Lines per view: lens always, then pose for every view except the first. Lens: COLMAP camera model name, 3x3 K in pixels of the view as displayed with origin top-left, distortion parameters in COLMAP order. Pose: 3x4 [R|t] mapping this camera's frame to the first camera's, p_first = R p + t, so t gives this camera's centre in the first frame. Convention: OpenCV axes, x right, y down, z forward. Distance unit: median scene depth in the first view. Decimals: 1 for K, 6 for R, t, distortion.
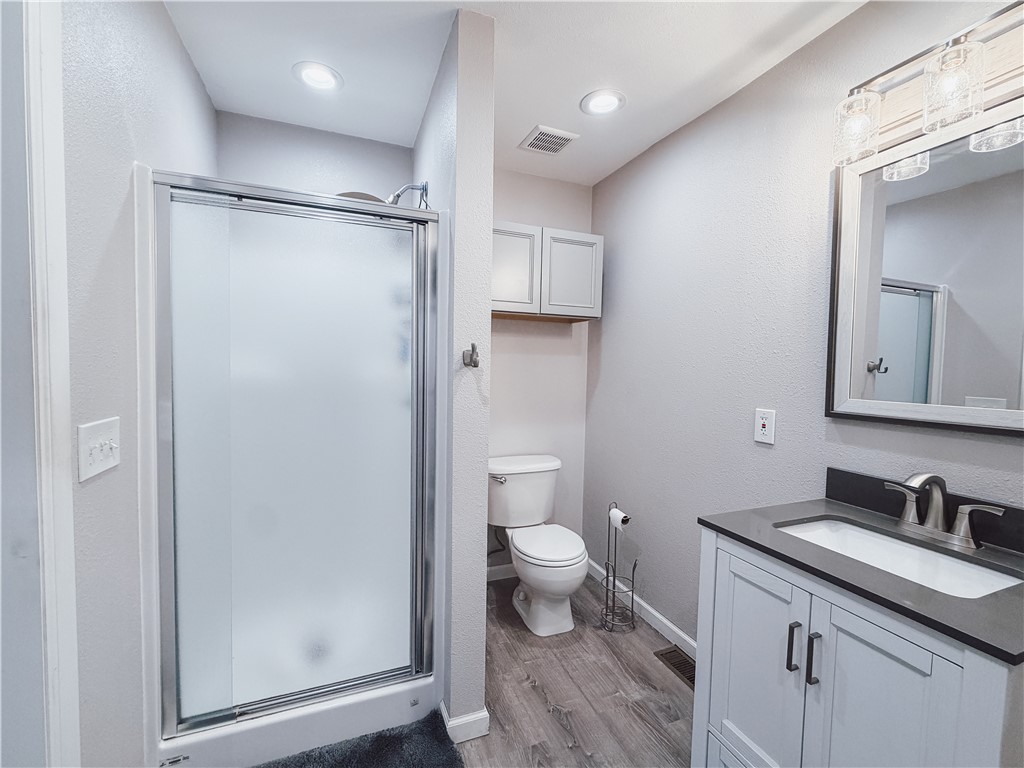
lens RADIAL K [[427.5, 0, 502.4], [0, 427.5, 385.0], [0, 0, 1]] dist [-0.002154, -0.000271]
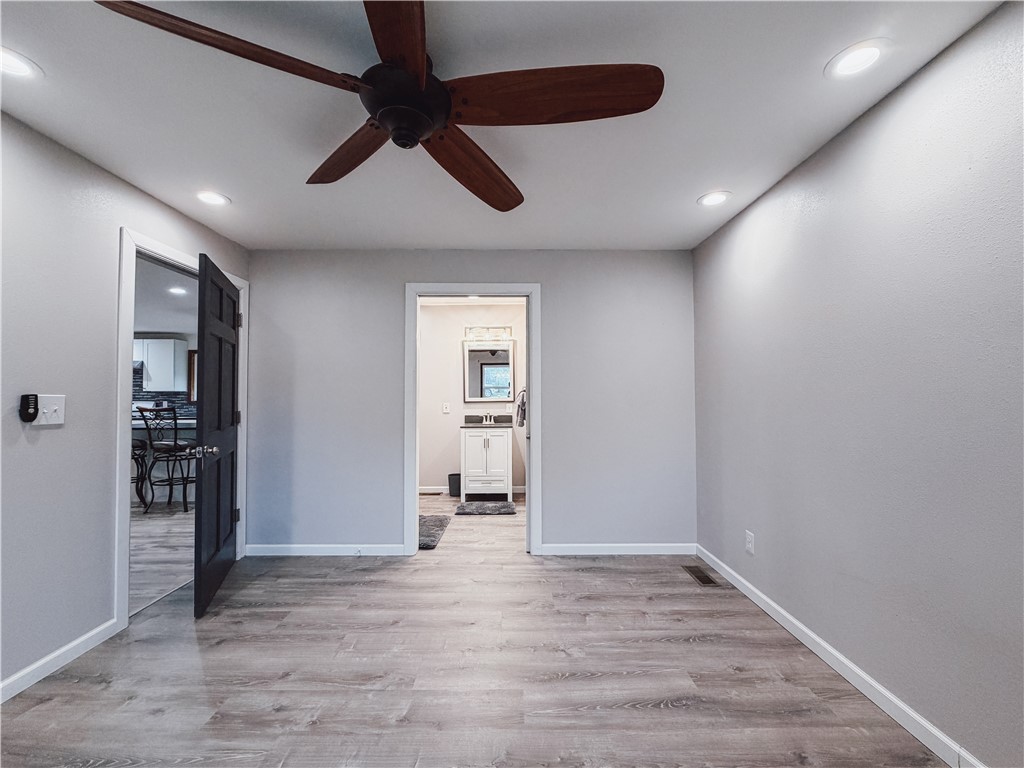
lens RADIAL K [[427.5, 0, 502.4], [0, 427.5, 385.0], [0, 0, 1]] dist [-0.002154, -0.000271]
pose [[0.352669, 0.012793, 0.935661, -2.523388], [0.050169, 0.998210, -0.032557, 0.050490], [-0.934402, 0.058423, 0.351396, -0.657653]]
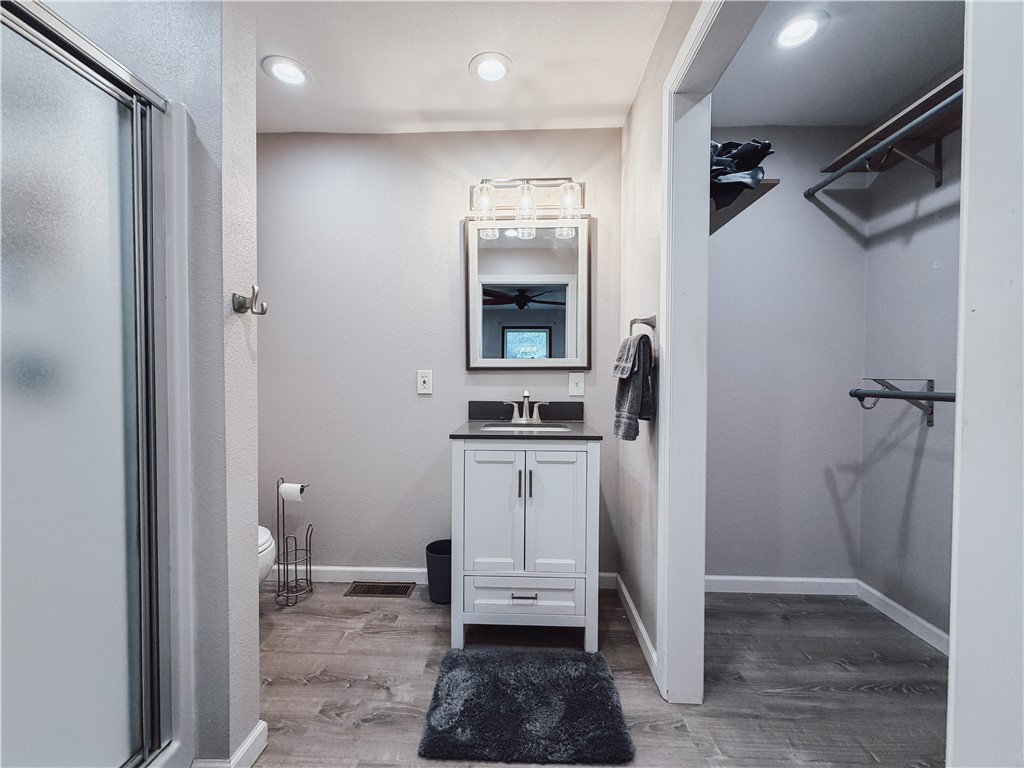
lens RADIAL K [[427.5, 0, 502.4], [0, 427.5, 385.0], [0, 0, 1]] dist [-0.002154, -0.000271]
pose [[0.395075, -0.027088, 0.918249, -0.618732], [0.040471, 0.999108, 0.012060, 0.102776], [-0.917757, 0.032398, 0.395819, 0.202707]]
